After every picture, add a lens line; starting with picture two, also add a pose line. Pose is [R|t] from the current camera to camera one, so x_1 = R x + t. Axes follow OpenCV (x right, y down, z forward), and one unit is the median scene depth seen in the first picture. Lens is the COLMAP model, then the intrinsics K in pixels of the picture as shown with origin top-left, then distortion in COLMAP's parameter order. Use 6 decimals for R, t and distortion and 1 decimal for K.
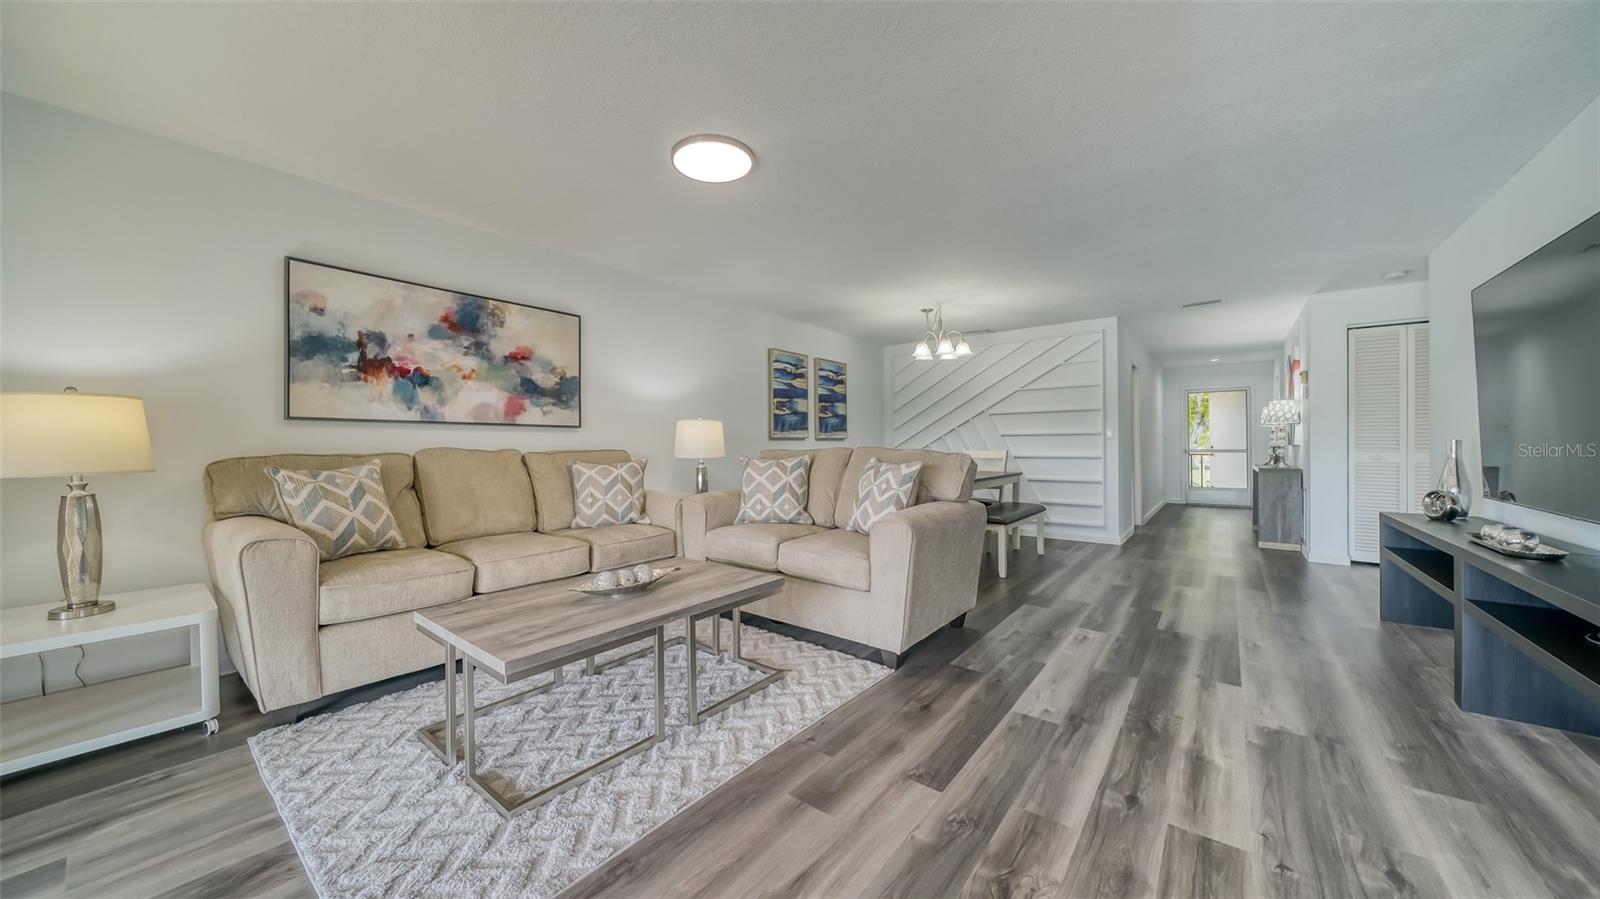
lens RADIAL K [[575.4, 0, 797.8], [0, 575.4, 439.8], [0, 0, 1]] dist [-0.008505, 0.000082]
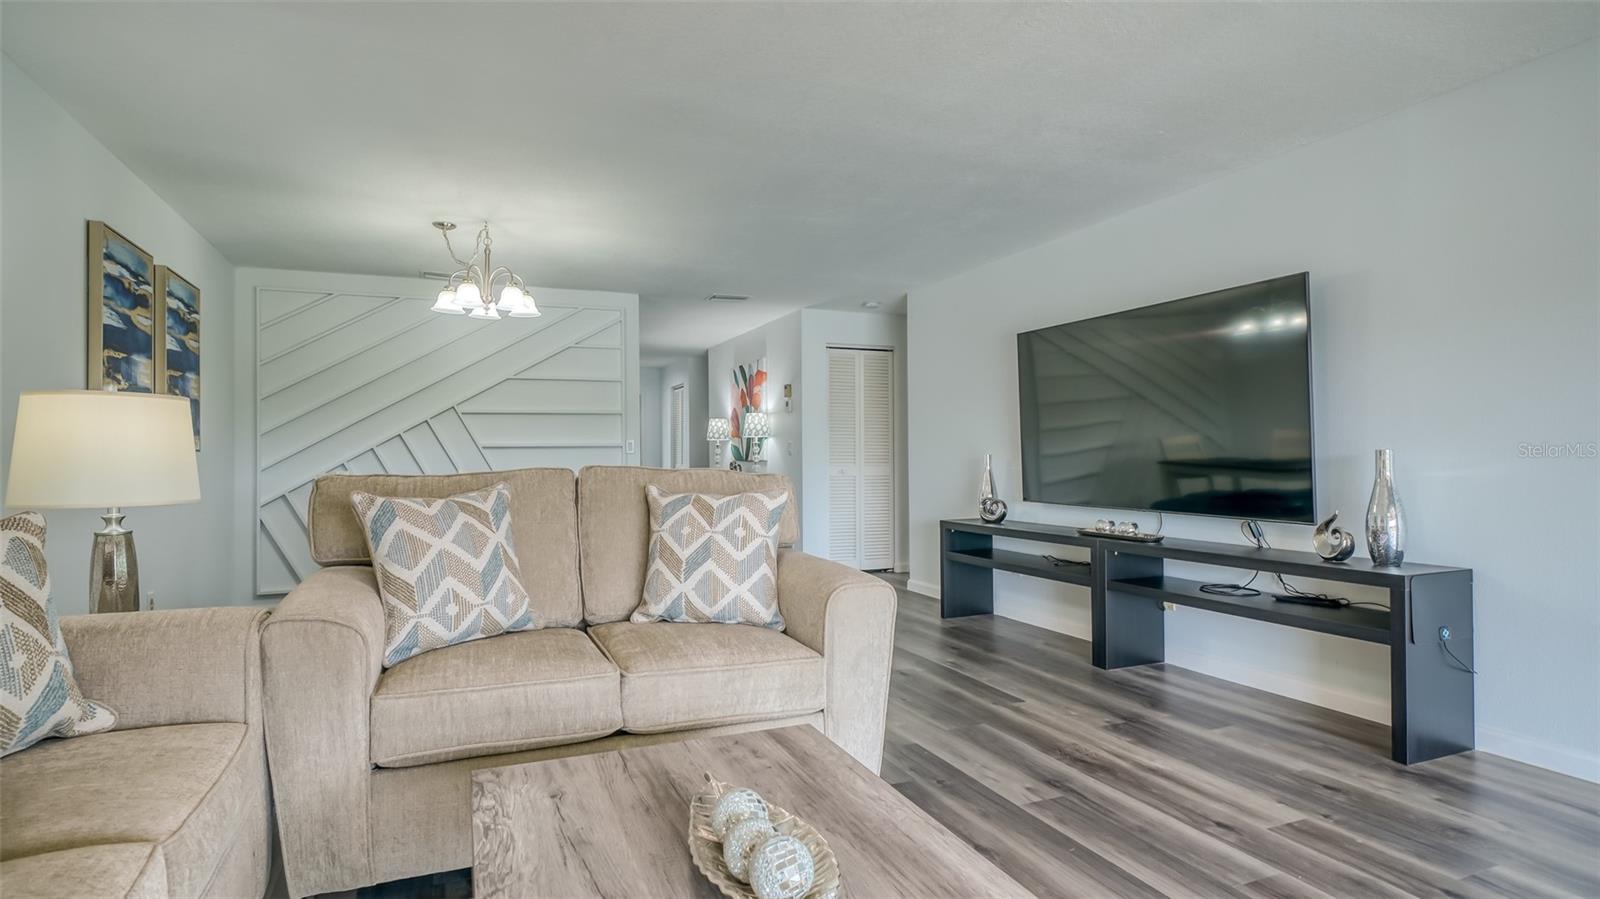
lens RADIAL K [[808.2, 0, 798.6], [0, 808.2, 445.5], [0, 0, 1]] dist [-0.004618, -0.000444]
pose [[0.471497, 0.012337, 0.881782, -0.305081], [-0.002319, 0.999916, -0.012750, 0.001173], [-0.881865, 0.003966, 0.471486, 0.311417]]
